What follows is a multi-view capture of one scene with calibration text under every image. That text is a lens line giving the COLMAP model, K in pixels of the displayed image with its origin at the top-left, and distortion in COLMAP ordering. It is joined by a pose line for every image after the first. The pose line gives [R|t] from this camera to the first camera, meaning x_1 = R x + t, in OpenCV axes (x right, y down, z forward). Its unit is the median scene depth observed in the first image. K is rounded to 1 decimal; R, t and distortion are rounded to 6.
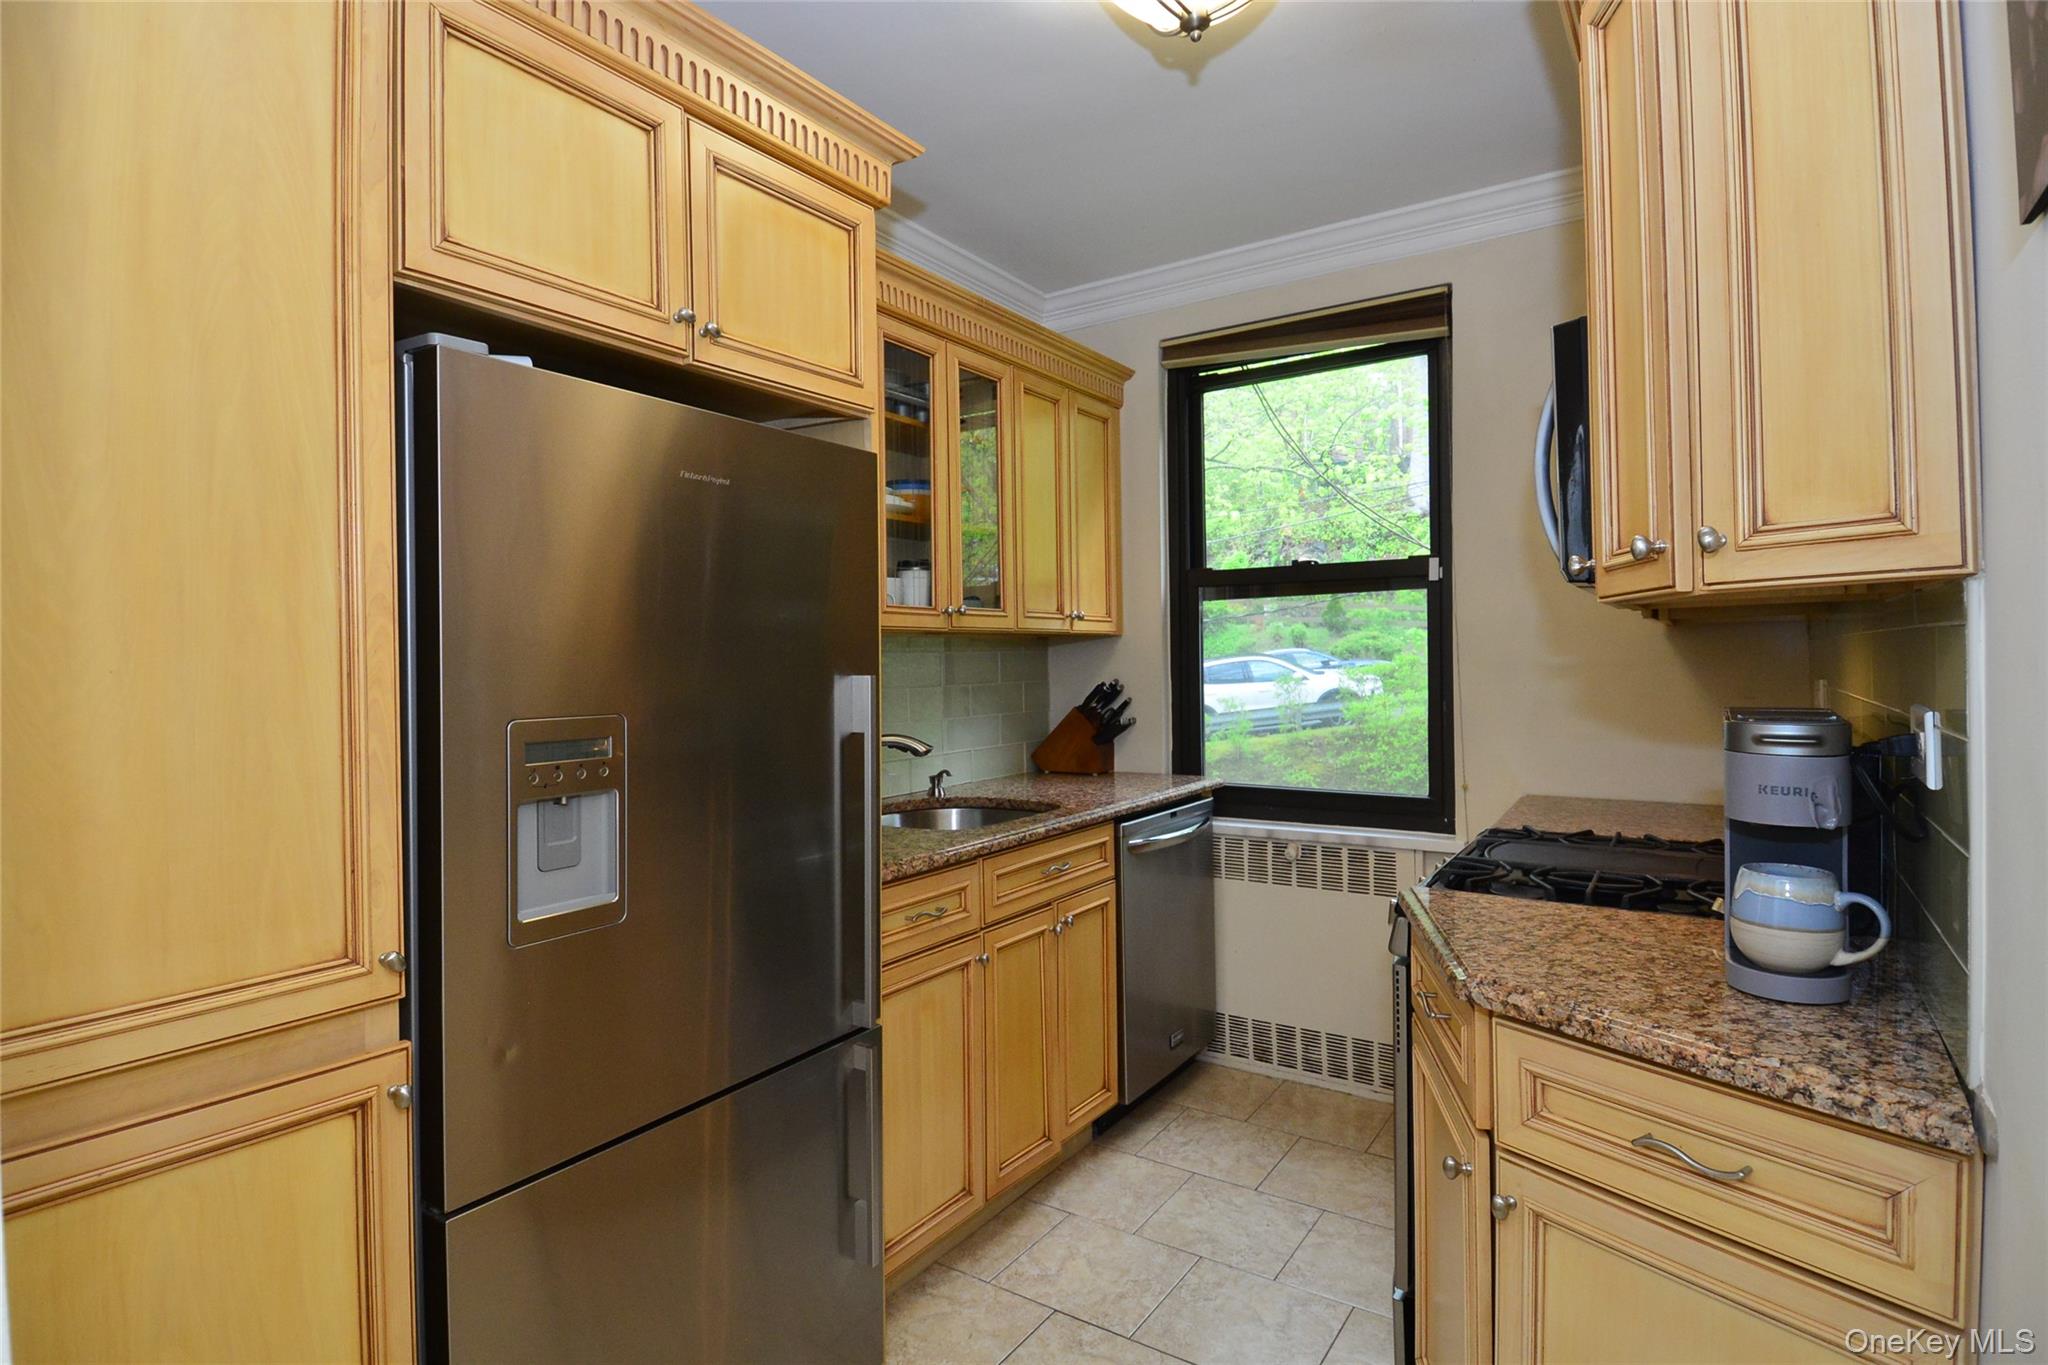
lens RADIAL K [[1091.7, 0, 1024.0], [0, 1091.7, 682.5], [0, 0, 1]] dist [0.055776, -0.055253]
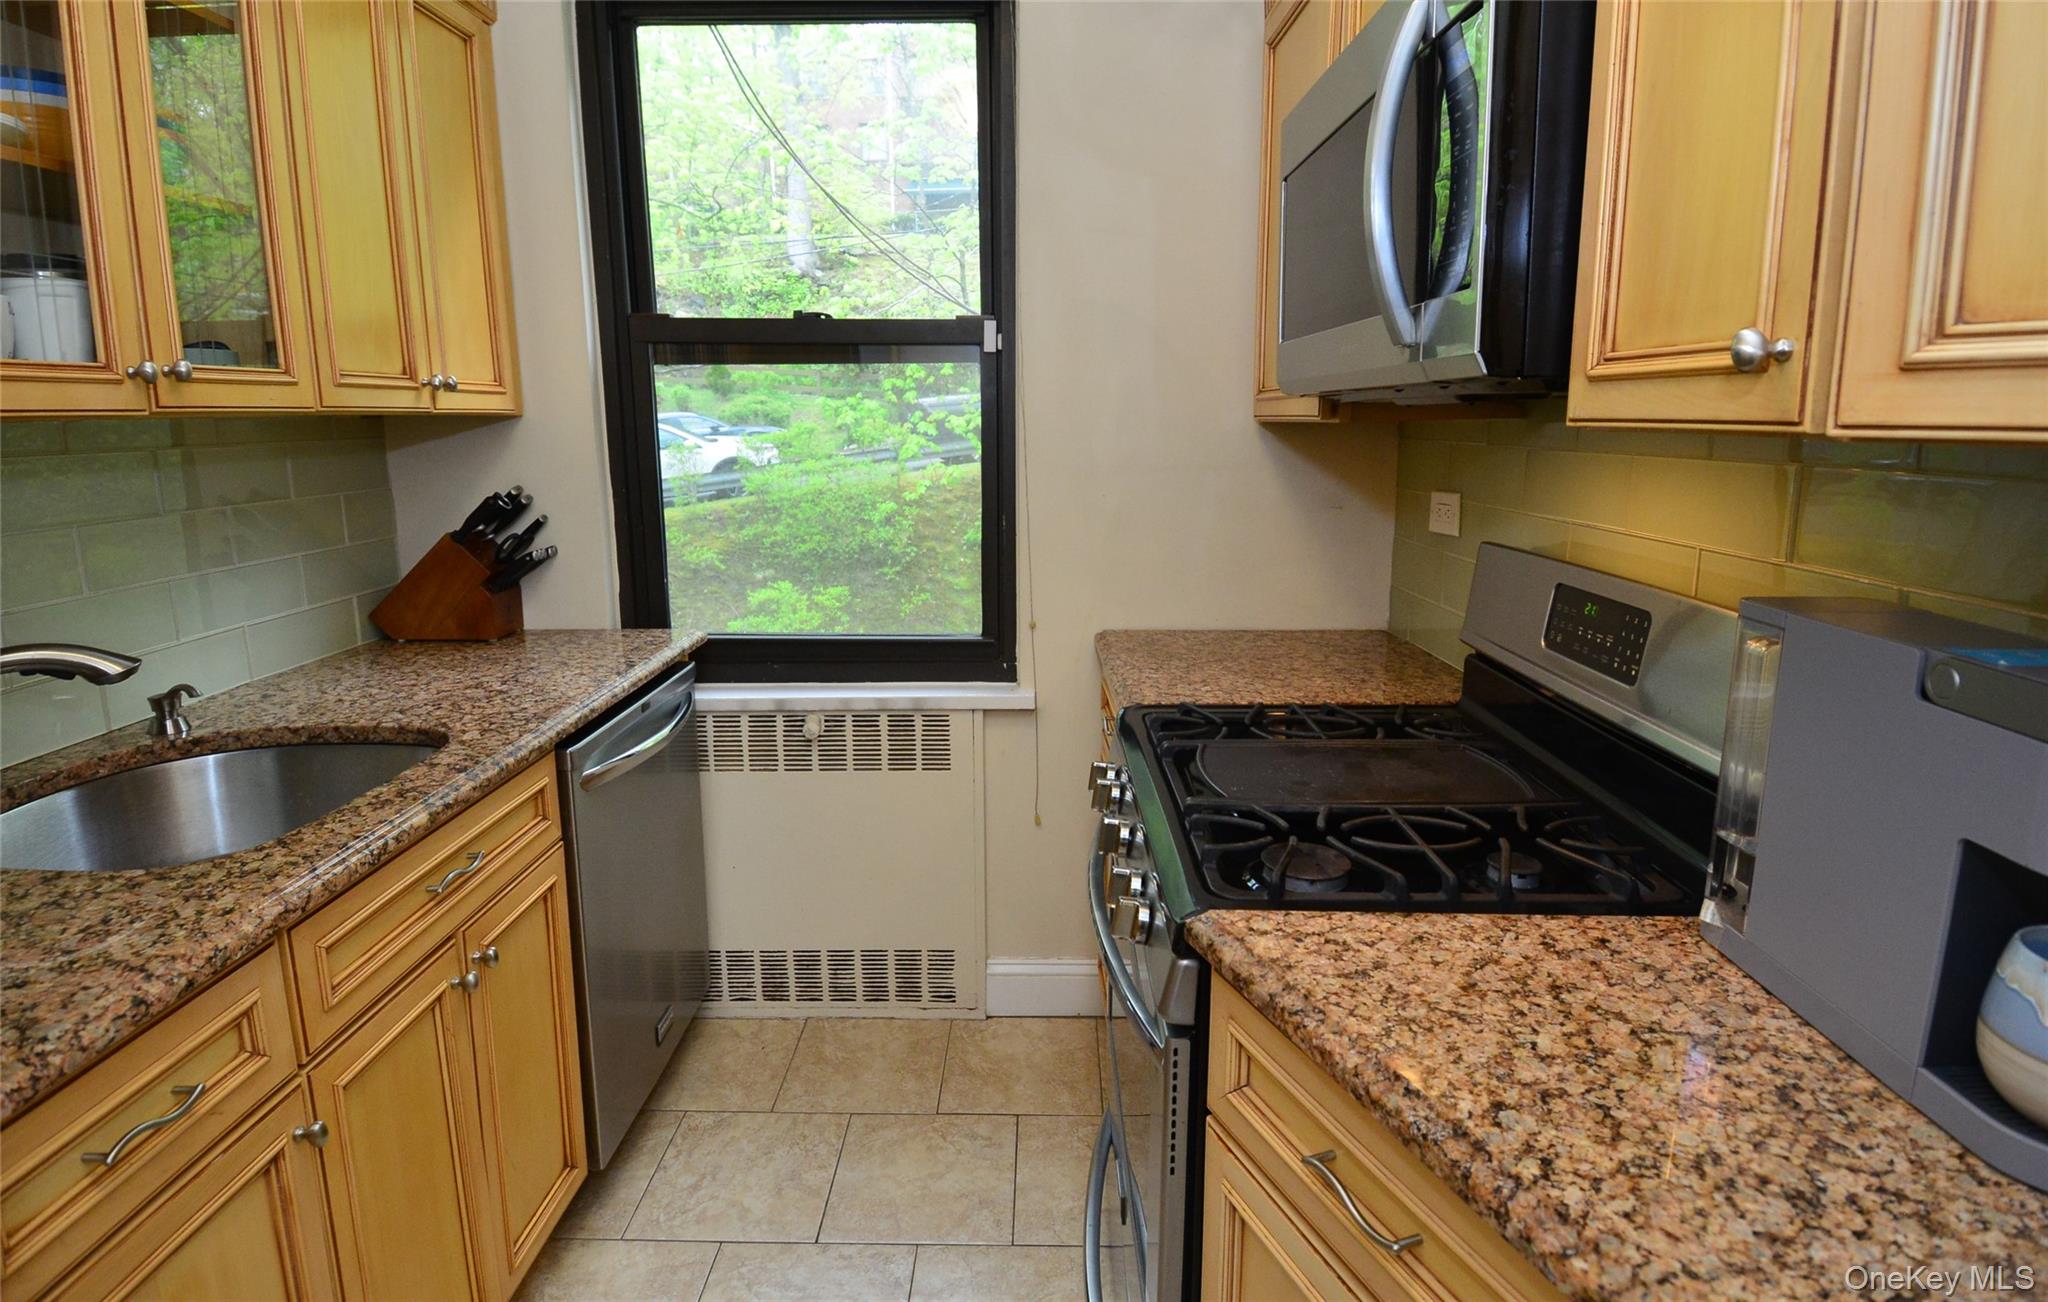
lens RADIAL K [[1088.3, 0, 1048.3], [0, 1088.3, 612.8], [0, 0, 1]] dist [0.057689, -0.064182]
pose [[0.840792, -0.083508, 0.534879, -0.003744], [0.001603, 0.988410, 0.151797, -0.028972], [-0.541356, -0.126772, 0.831181, 0.327599]]
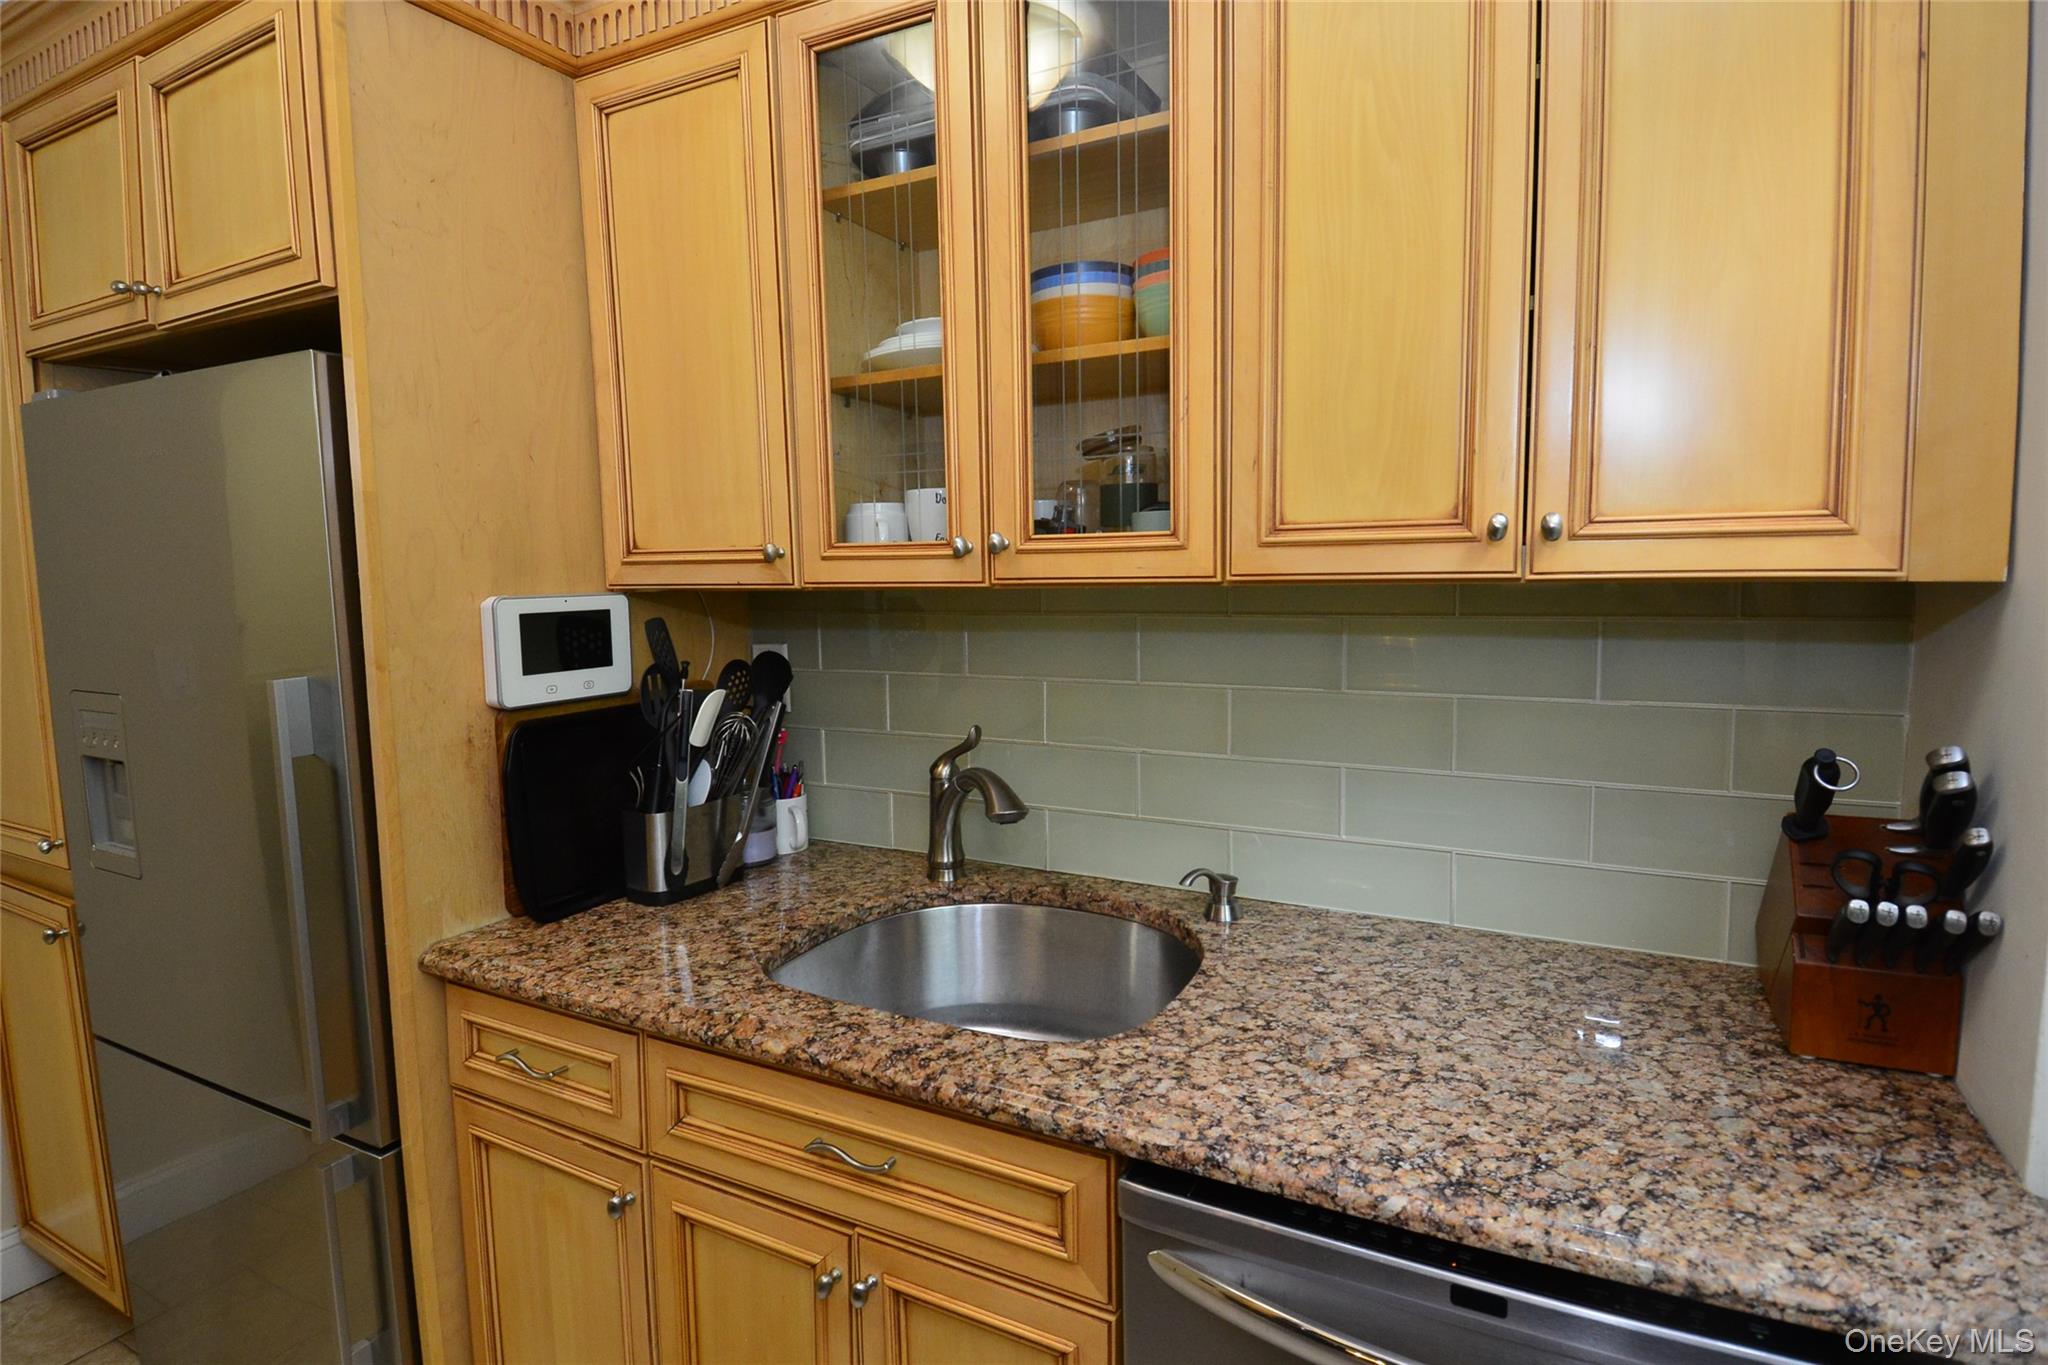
lens RADIAL K [[1091.7, 0, 1024.0], [0, 1091.7, 682.5], [0, 0, 1]] dist [0.055776, -0.055253]
pose [[0.066473, 0.118639, -0.990710, 0.350686], [-0.008144, 0.992937, 0.118359, -0.052843], [0.997755, 0.000200, 0.066970, 0.825714]]
